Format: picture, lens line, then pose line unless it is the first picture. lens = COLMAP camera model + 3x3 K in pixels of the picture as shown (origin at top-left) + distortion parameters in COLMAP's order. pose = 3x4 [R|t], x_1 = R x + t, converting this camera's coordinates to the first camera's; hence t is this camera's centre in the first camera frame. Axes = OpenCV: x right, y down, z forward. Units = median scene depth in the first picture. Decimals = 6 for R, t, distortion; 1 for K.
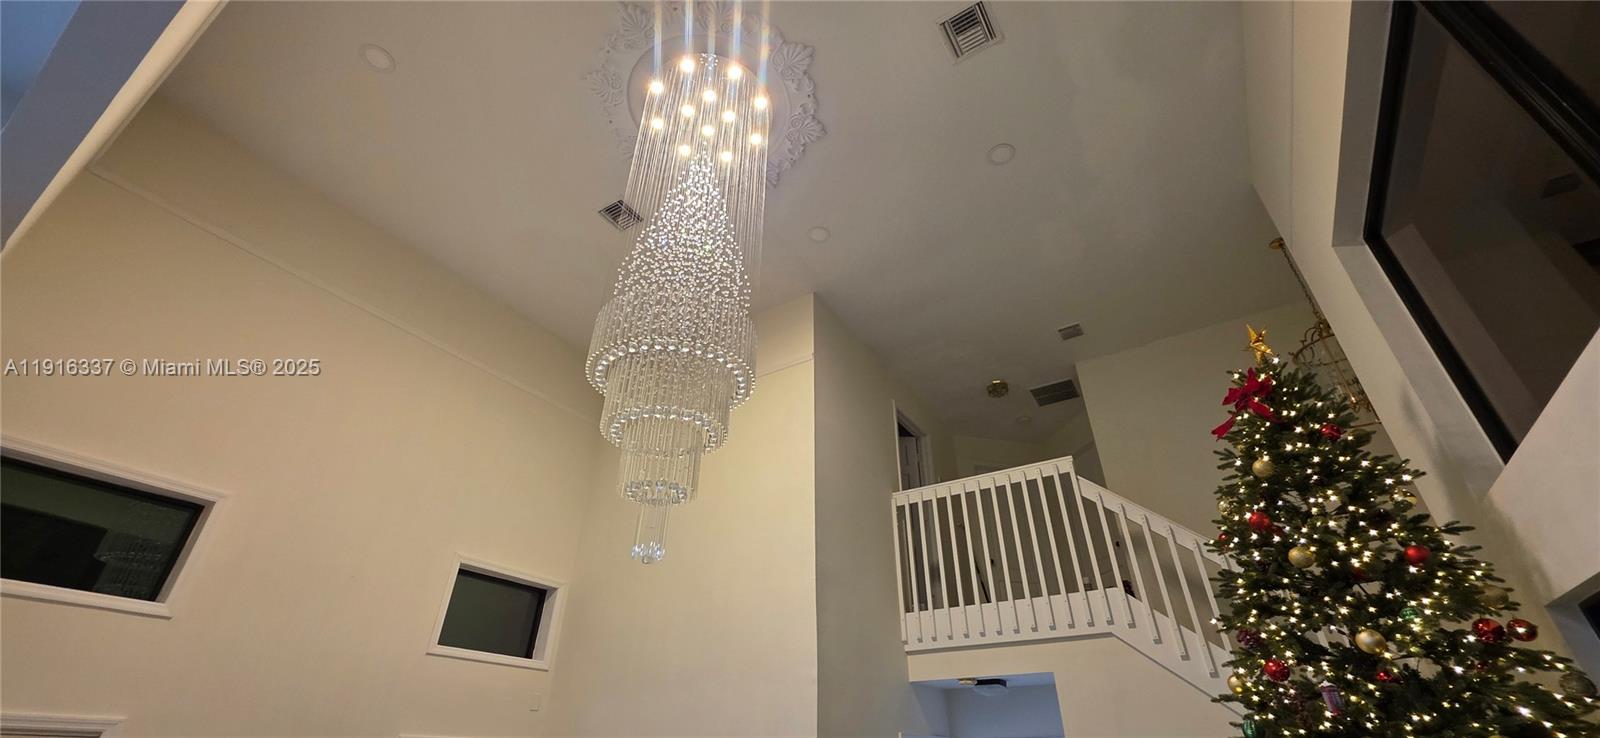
lens RADIAL K [[645.9, 0, 800.0], [0, 645.9, 369.0], [0, 0, 1]] dist [-0.000862, -0.000040]
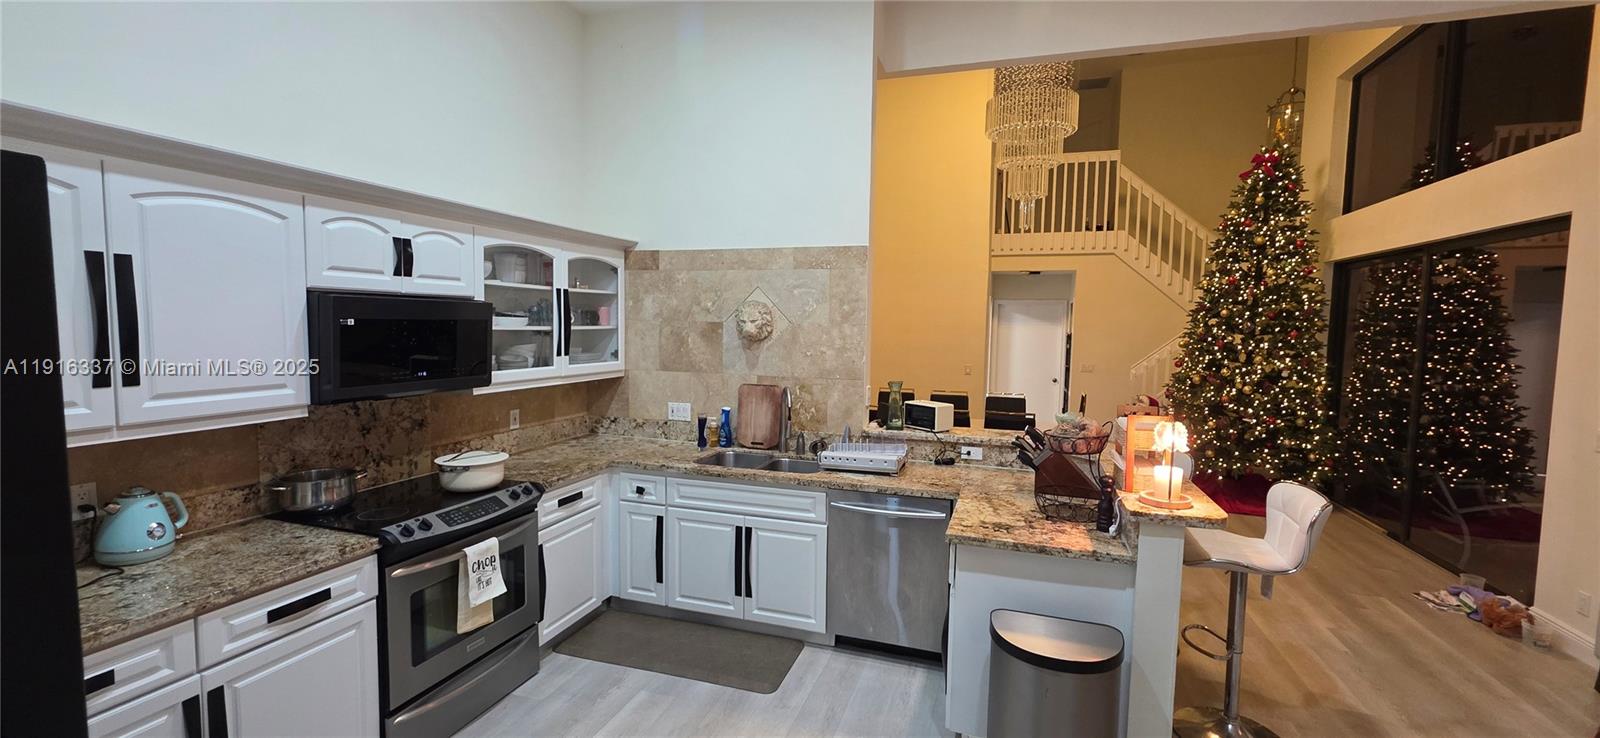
lens RADIAL K [[645.9, 0, 800.0], [0, 645.9, 369.0], [0, 0, 1]] dist [-0.000862, -0.000040]
pose [[0.969031, -0.004076, 0.246904, -1.257138], [-0.142910, 0.806153, 0.574190, -0.392579], [-0.201382, -0.591693, 0.780605, -0.711617]]
